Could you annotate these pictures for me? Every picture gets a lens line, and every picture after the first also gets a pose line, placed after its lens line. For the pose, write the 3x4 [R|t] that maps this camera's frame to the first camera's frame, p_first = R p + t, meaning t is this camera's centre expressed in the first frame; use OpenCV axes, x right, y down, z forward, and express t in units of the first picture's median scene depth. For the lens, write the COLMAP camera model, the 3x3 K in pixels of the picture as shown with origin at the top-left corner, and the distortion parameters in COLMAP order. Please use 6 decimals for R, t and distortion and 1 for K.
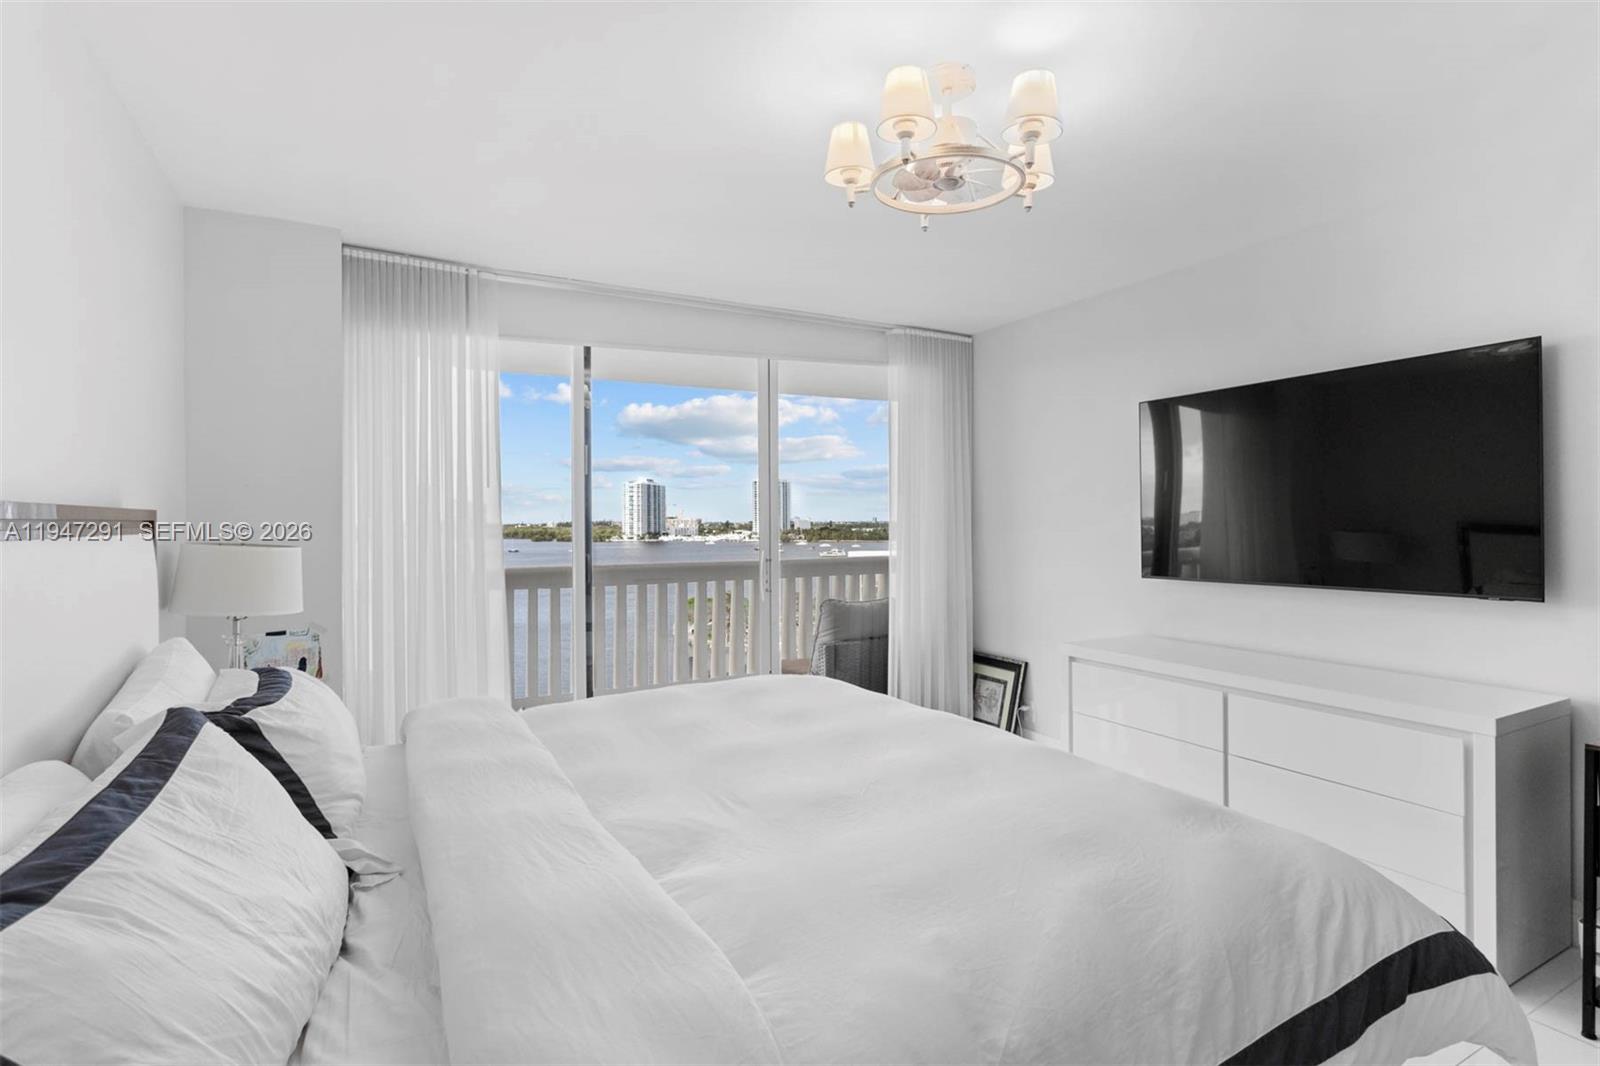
lens RADIAL K [[771.3, 0, 805.9], [0, 771.3, 512.7], [0, 0, 1]] dist [-0.003659, -0.000168]
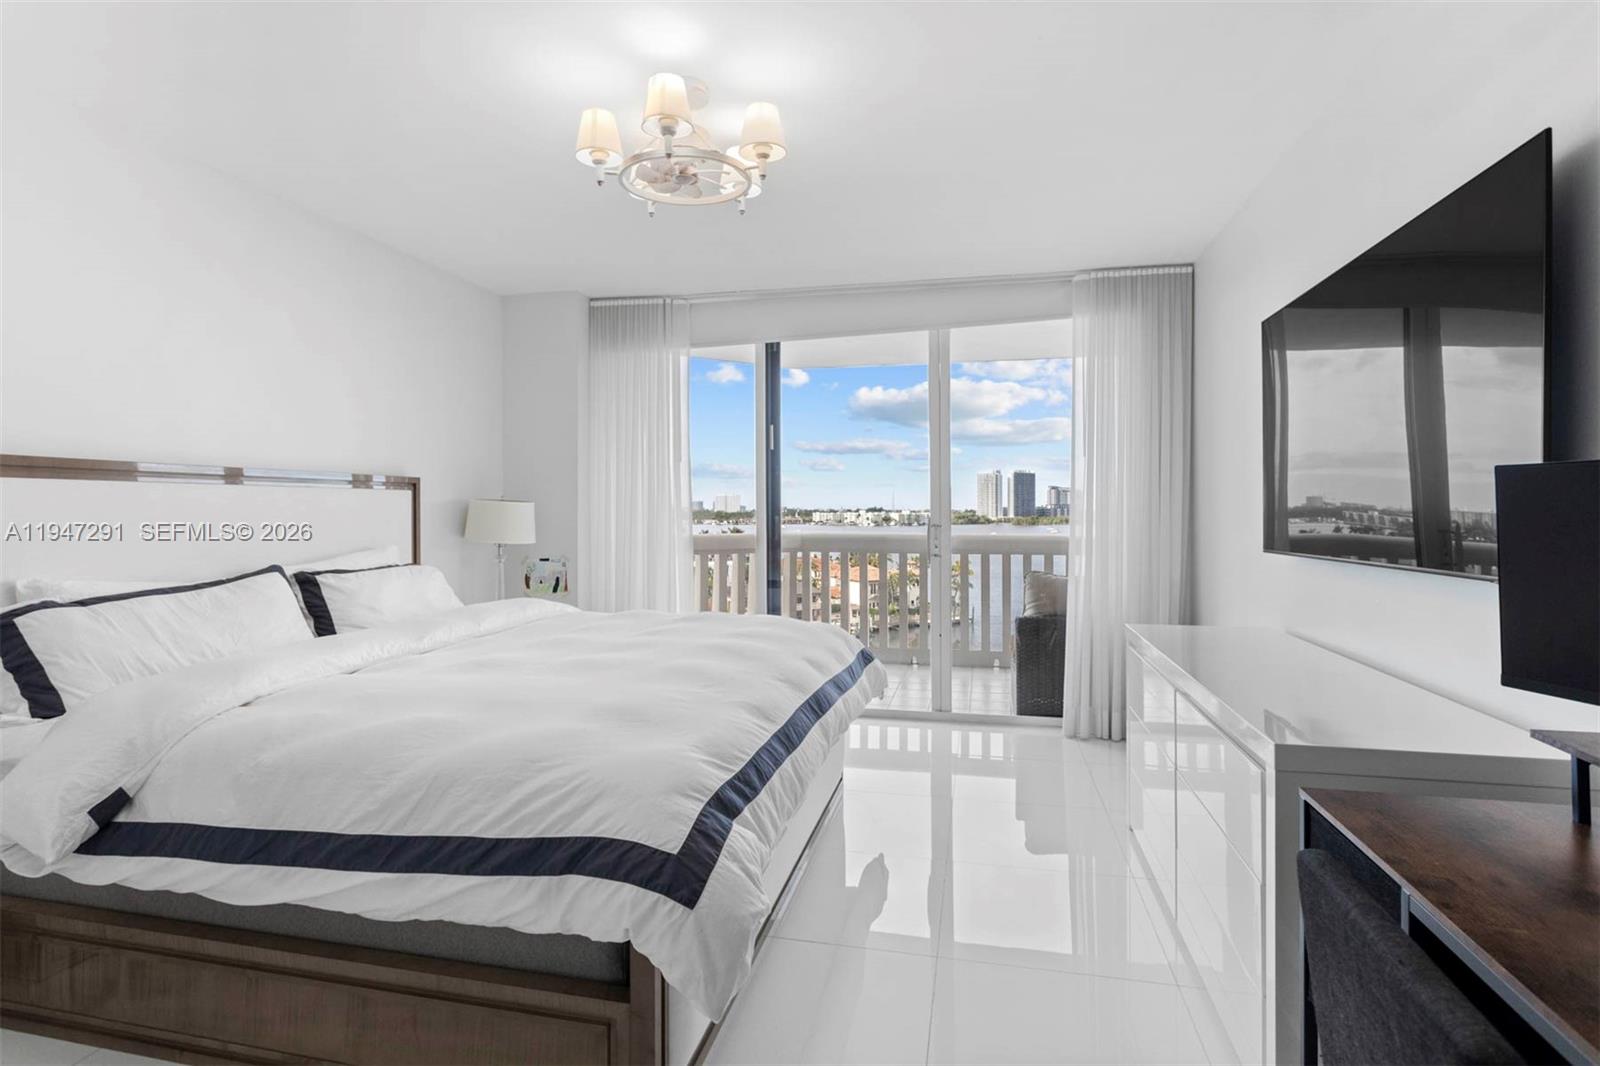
lens RADIAL K [[771.3, 0, 805.9], [0, 771.3, 512.7], [0, 0, 1]] dist [-0.003659, -0.000168]
pose [[0.754124, 0.005684, -0.656707, 0.621317], [-0.001670, 0.999976, 0.006736, 0.043606], [0.656730, -0.003983, 0.754116, 0.151046]]
